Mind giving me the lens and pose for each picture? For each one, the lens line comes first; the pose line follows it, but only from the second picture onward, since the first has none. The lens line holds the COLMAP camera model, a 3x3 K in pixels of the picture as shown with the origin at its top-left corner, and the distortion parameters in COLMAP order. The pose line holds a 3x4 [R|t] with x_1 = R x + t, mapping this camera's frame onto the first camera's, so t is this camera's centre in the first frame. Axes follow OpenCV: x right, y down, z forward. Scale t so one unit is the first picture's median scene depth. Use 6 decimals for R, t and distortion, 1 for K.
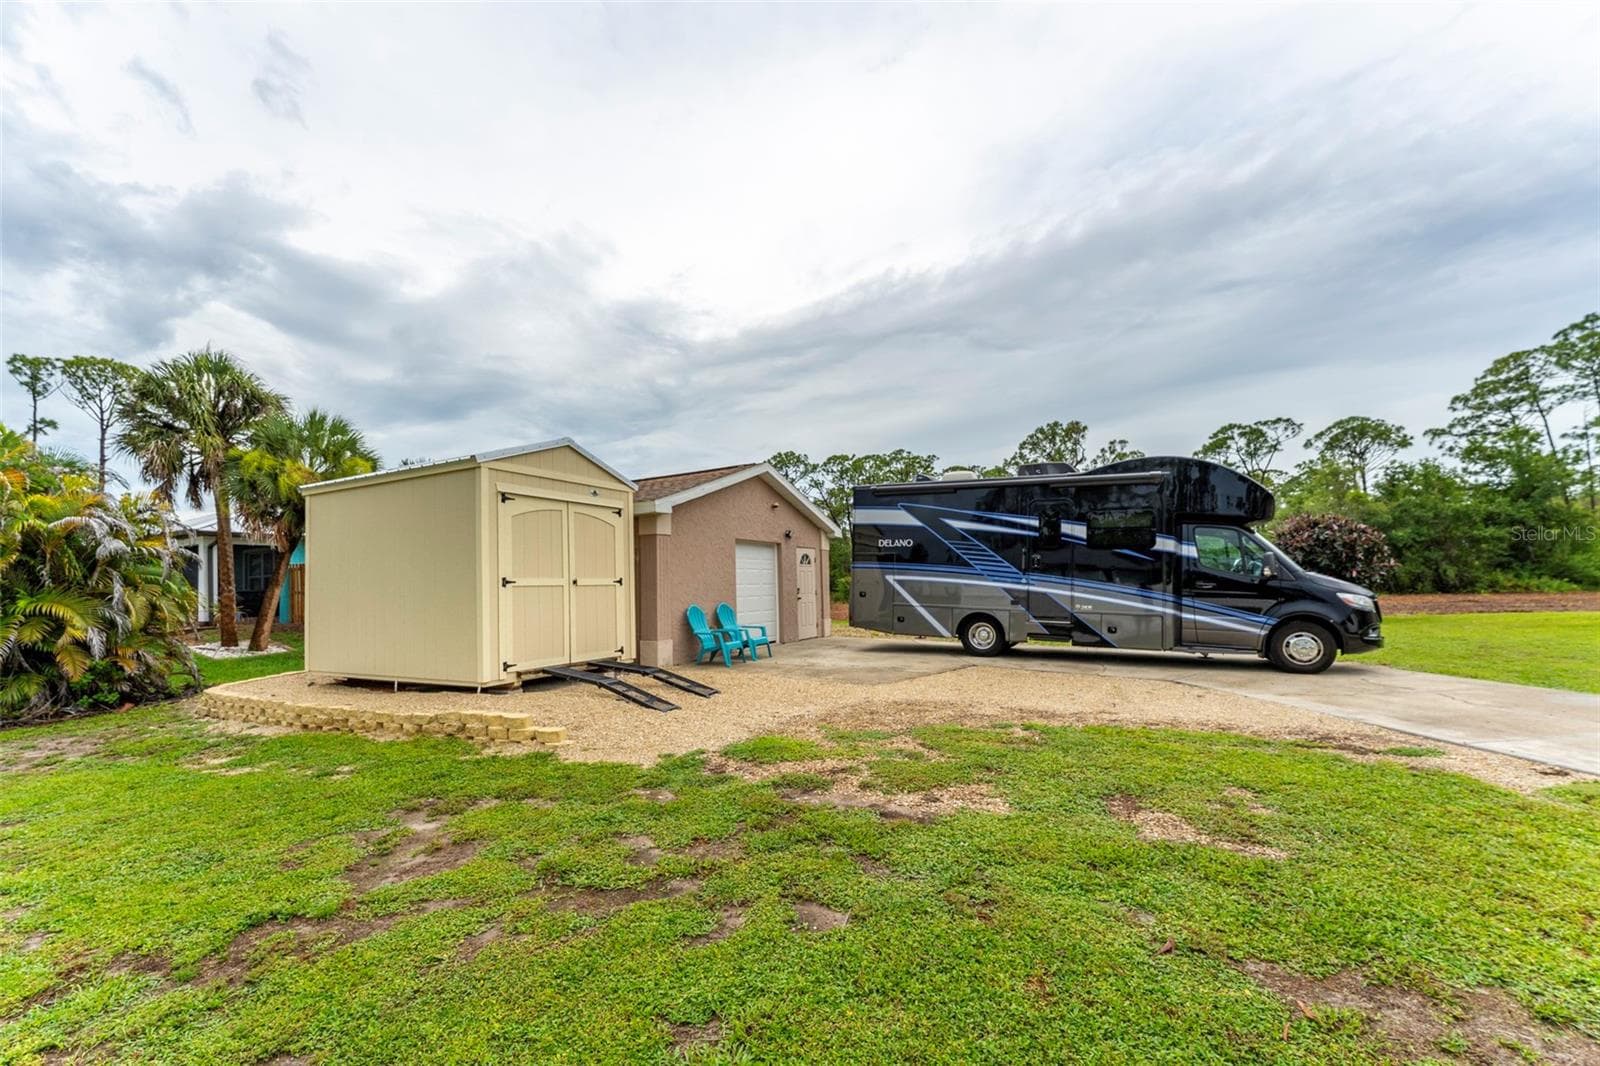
lens RADIAL K [[626.2, 0, 801.1], [0, 626.2, 557.5], [0, 0, 1]] dist [-0.001036, -0.000060]
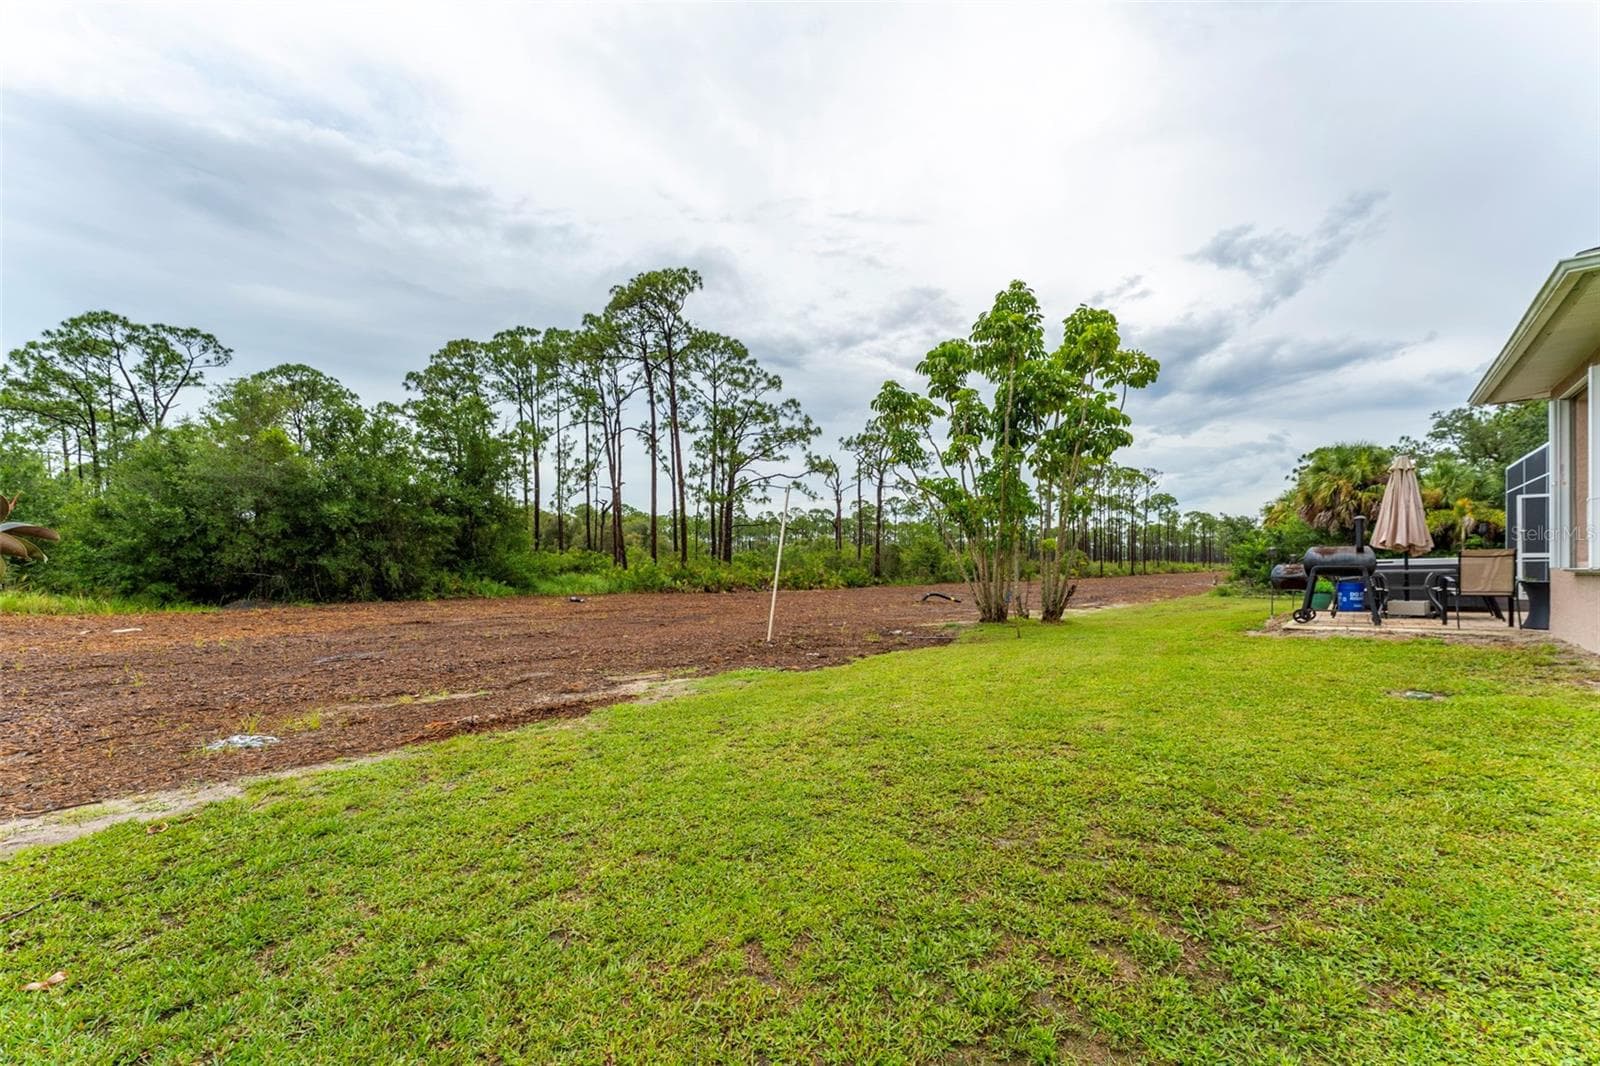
lens RADIAL K [[649.6, 0, 798.1], [0, 649.6, 566.4], [0, 0, 1]] dist [0.001061, -0.001771]
pose [[0.206324, 0.031705, 0.977970, 0.390436], [-0.052993, 0.998370, -0.021187, 0.009770], [-0.977048, -0.047454, 0.207668, 0.378652]]
